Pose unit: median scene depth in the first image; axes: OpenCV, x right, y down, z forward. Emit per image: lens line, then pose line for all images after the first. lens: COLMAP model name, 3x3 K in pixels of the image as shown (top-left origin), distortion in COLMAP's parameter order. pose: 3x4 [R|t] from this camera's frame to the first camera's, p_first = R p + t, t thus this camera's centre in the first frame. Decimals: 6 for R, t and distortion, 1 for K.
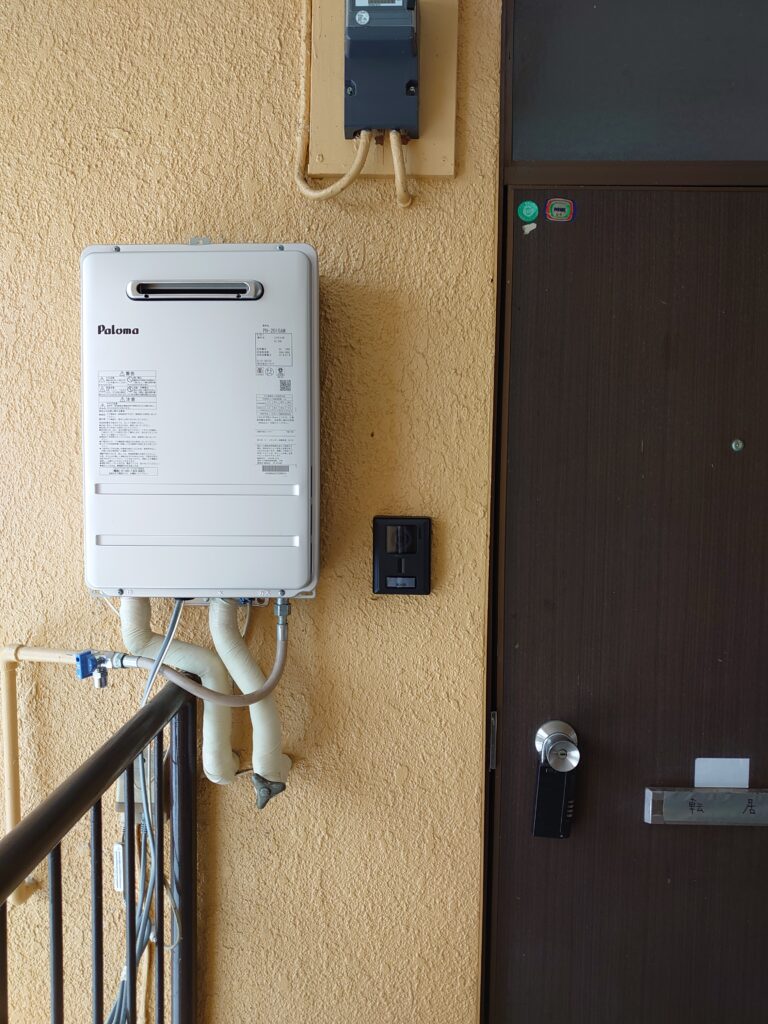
lens RADIAL K [[769.8, 0, 384.0], [0, 769.8, 512.0], [0, 0, 1]] dist [0.003087, -0.004932]
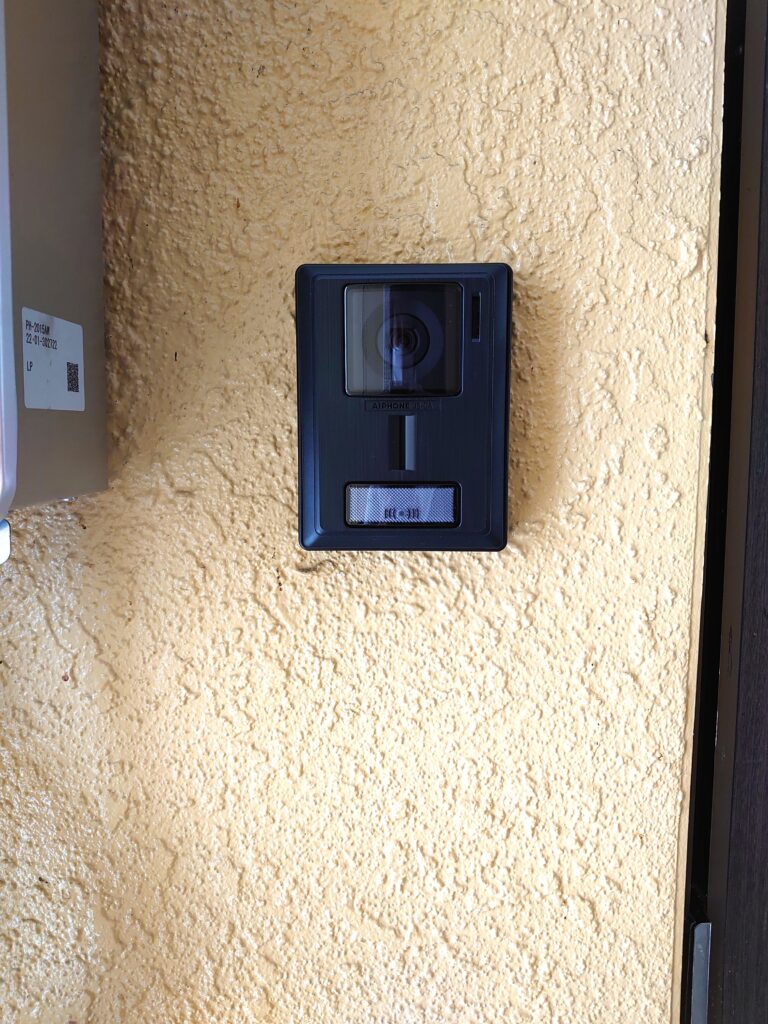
lens RADIAL K [[769.8, 0, 384.0], [0, 769.8, 512.0], [0, 0, 1]] dist [0.003087, -0.004932]
pose [[0.999634, -0.010404, 0.024986, 0.009078], [0.008689, 0.997660, 0.067813, 0.073309], [-0.025633, -0.067571, 0.997385, 0.717439]]
